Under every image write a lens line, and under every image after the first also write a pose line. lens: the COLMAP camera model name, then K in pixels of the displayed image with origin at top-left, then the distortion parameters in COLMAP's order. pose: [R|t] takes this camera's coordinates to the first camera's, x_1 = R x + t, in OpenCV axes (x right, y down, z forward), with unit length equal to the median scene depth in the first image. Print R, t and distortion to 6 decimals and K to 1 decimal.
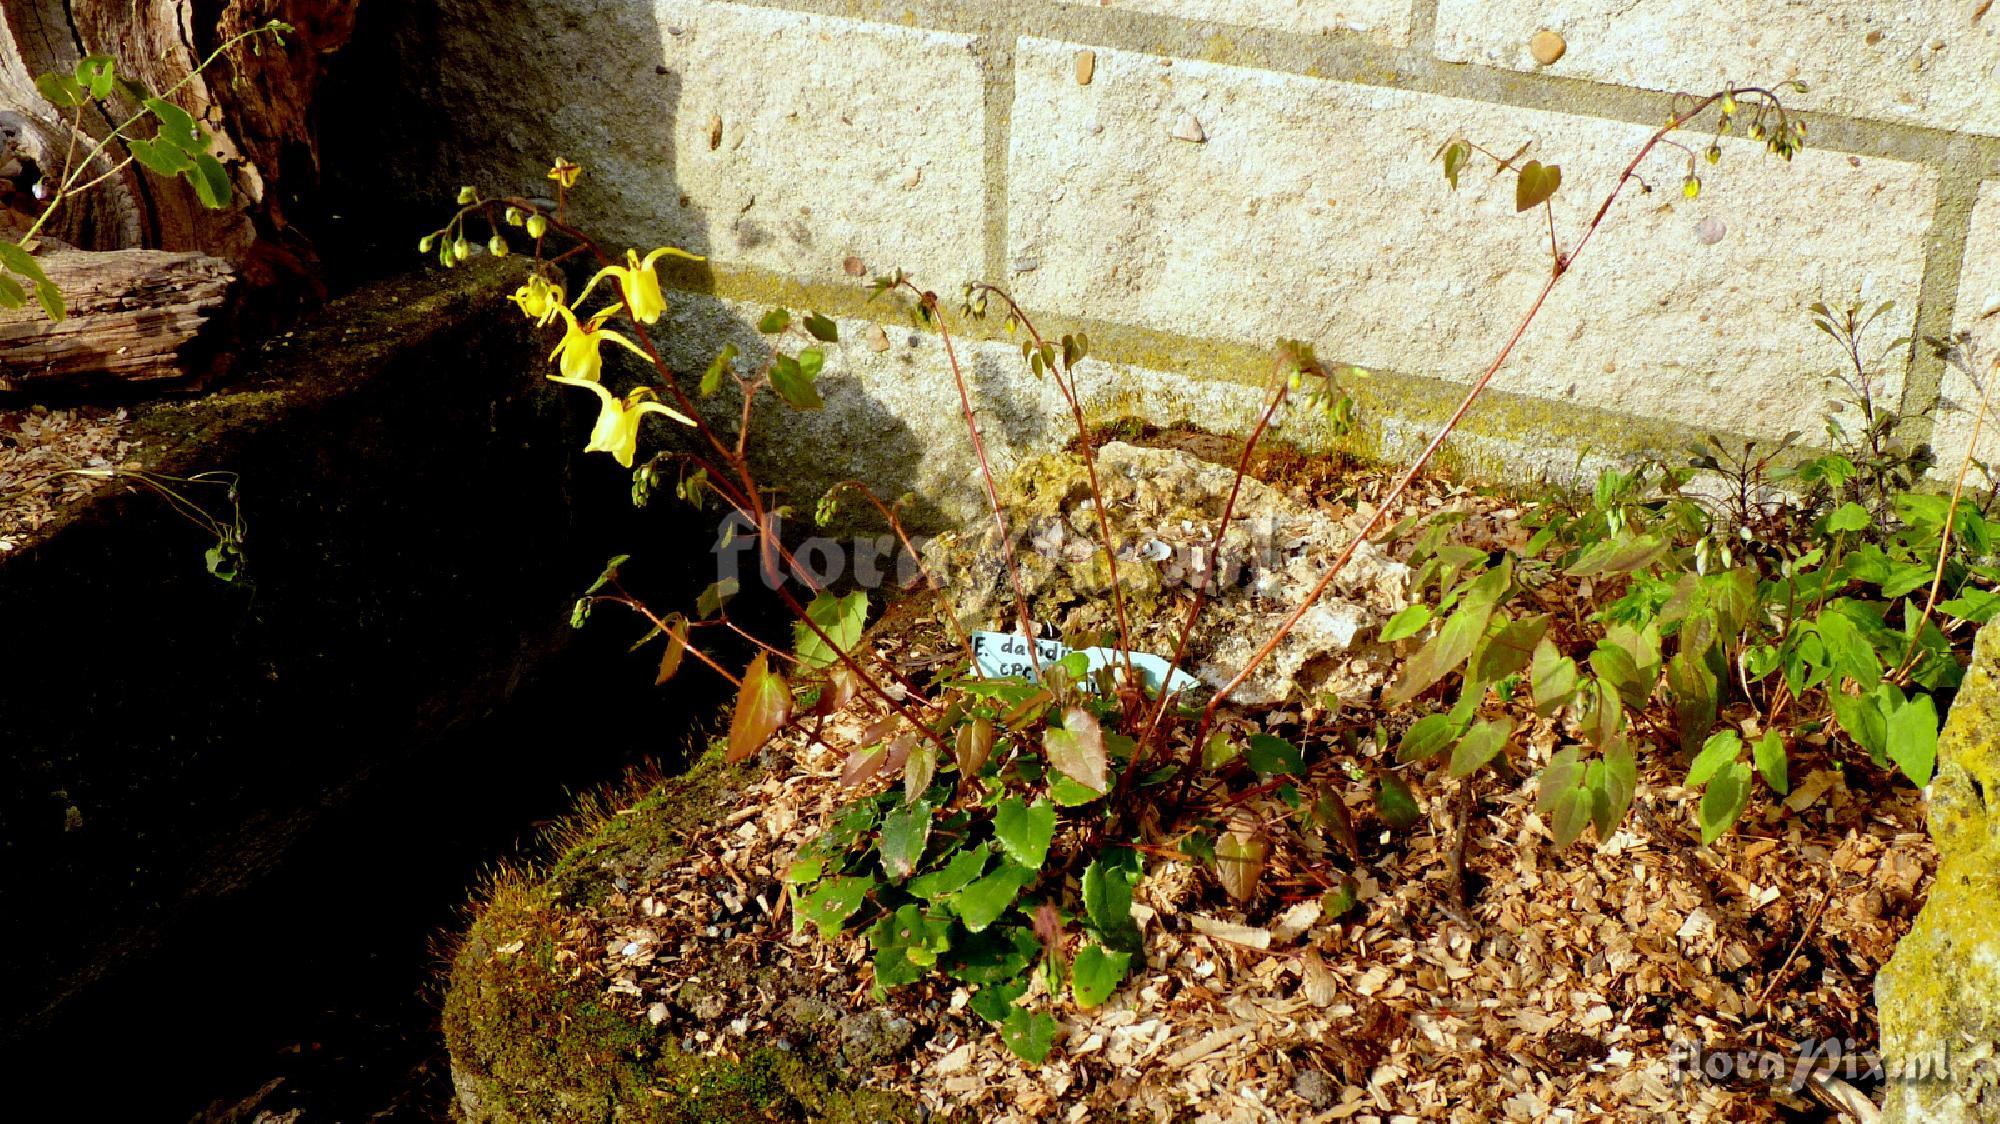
lens RADIAL K [[2751.5, 0, 1000.0], [0, 2751.5, 562.0], [0, 0, 1]] dist [-0.010196, -0.136597]
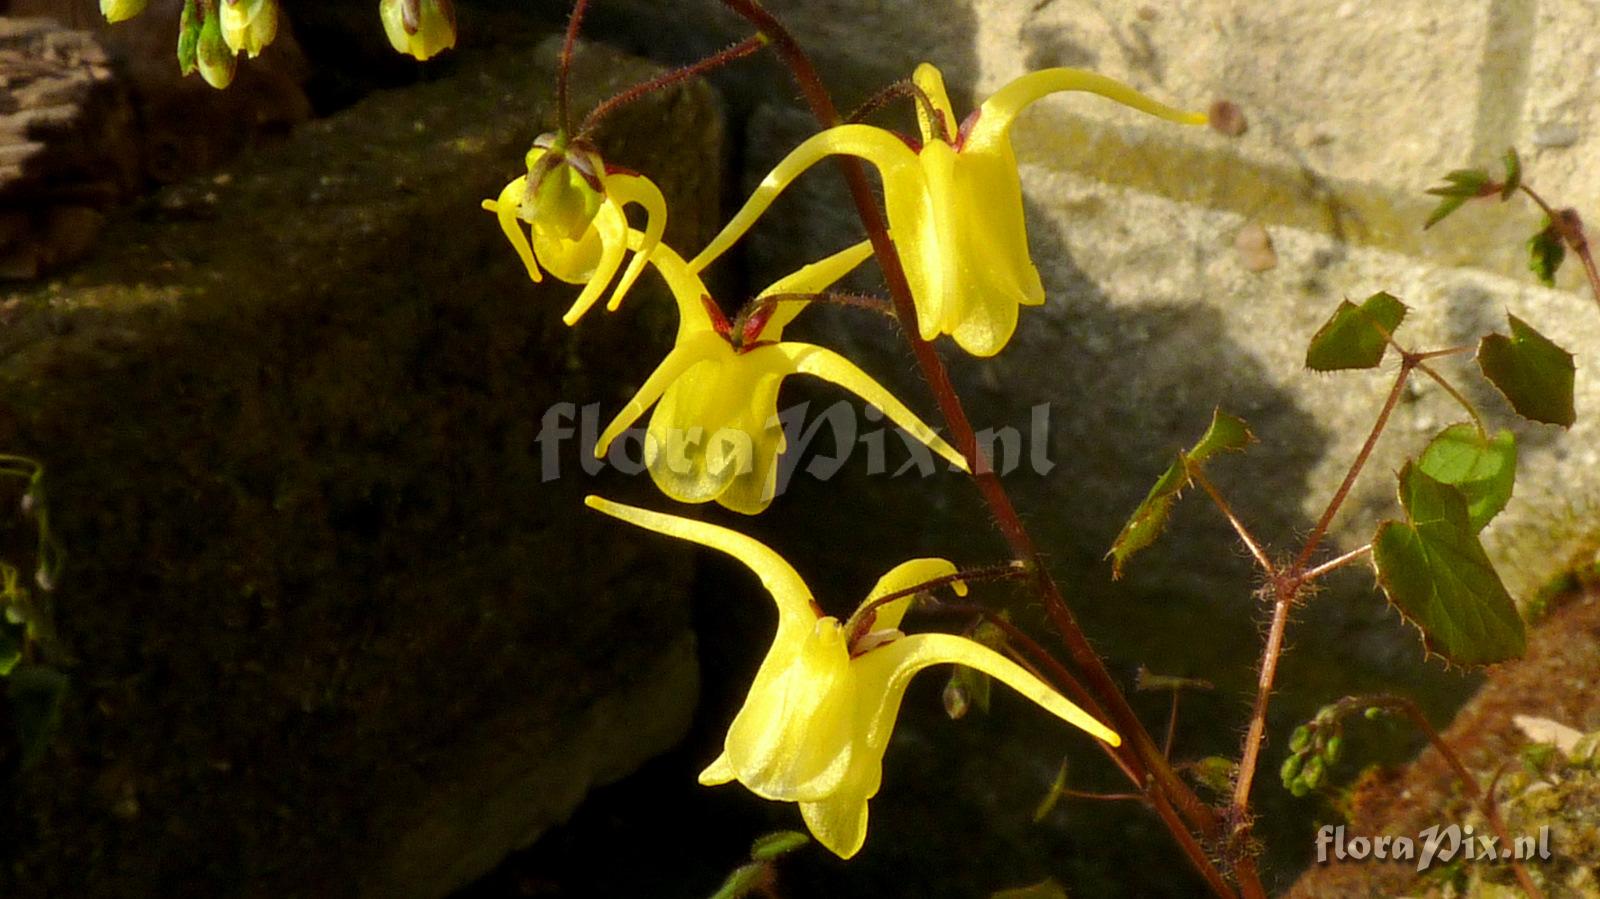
lens RADIAL K [[2666.9, 0, 800.0], [0, 2666.9, 449.5], [0, 0, 1]] dist [0.021245, -0.068666]
pose [[0.989386, 0.077923, -0.122651, -0.076008], [-0.074671, 0.996729, 0.030901, -0.056951], [0.124657, -0.021415, 0.991969, 0.504879]]
